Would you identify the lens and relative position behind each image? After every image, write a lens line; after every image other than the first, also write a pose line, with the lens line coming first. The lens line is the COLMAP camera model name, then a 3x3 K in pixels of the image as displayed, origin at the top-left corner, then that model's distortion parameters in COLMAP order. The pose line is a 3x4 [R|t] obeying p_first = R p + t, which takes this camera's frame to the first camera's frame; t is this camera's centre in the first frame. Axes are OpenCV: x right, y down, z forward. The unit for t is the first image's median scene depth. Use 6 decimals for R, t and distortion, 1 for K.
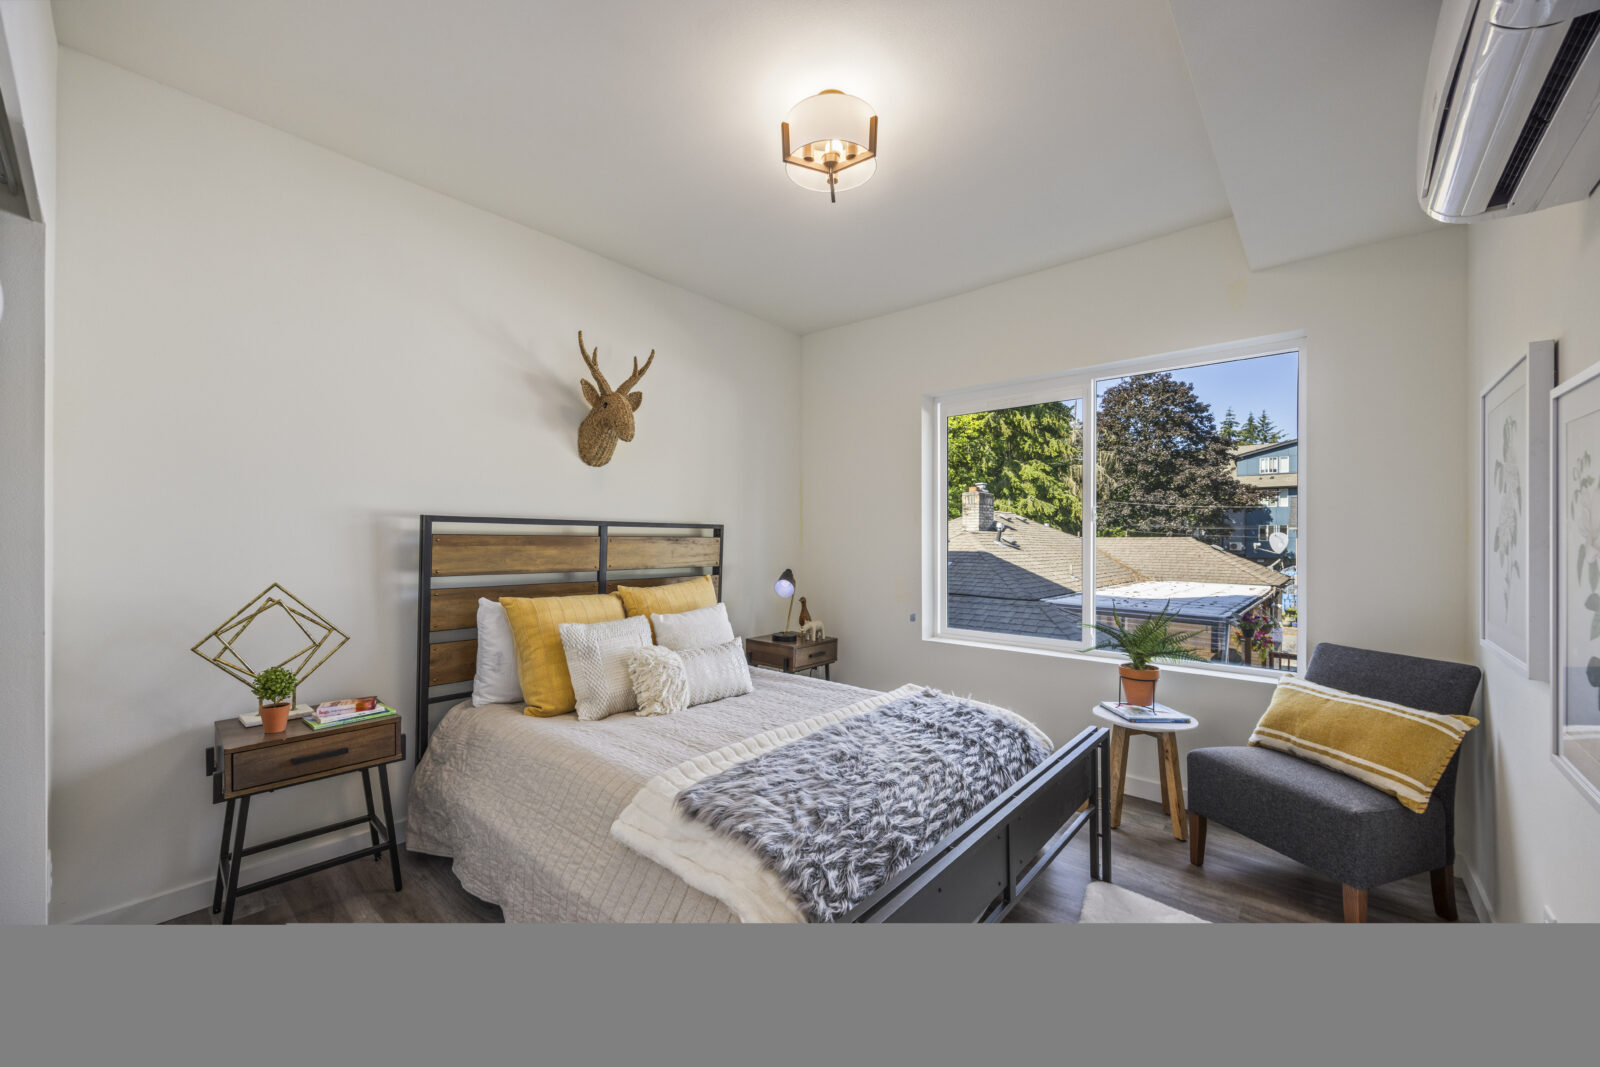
lens RADIAL K [[618.5, 0, 800.0], [0, 618.5, 533.5], [0, 0, 1]] dist [0.000195, 0.000001]
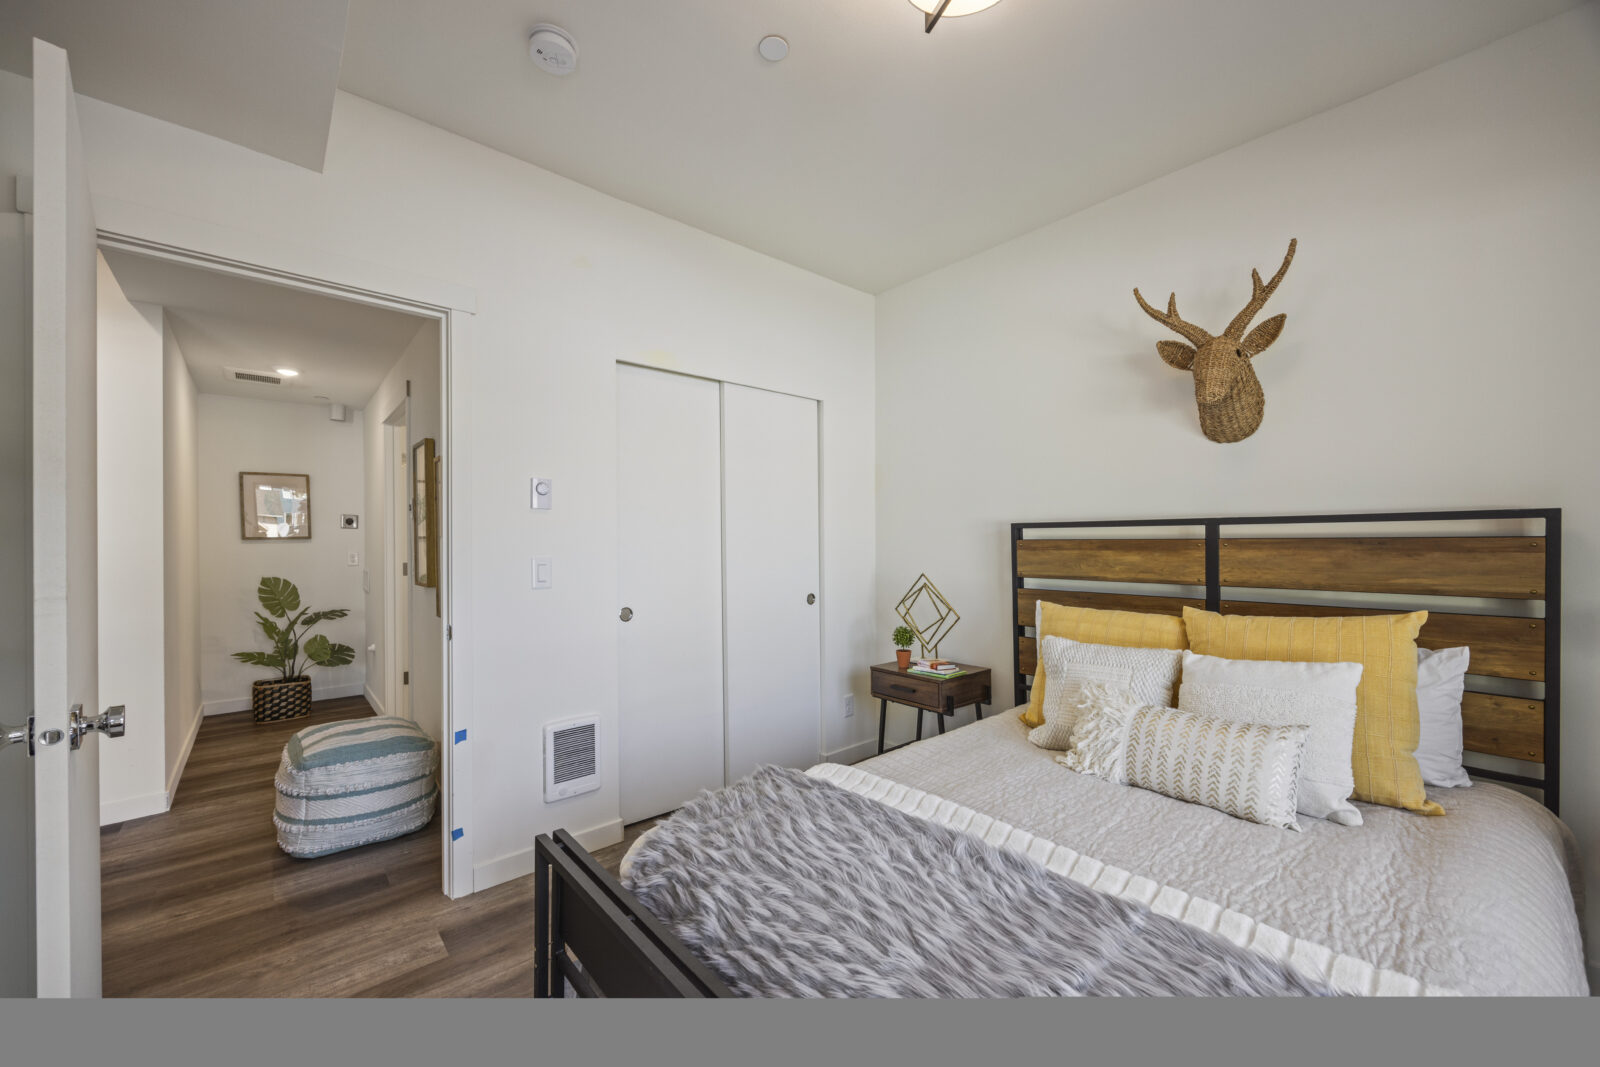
lens RADIAL K [[634.3, 0, 800.0], [0, 634.3, 533.5], [0, 0, 1]] dist [-0.000787, -0.000075]
pose [[-0.165858, -0.018424, -0.985978, 0.556611], [0.014068, 0.999680, -0.021046, 0.007768], [0.986049, -0.017361, -0.165546, 0.716088]]
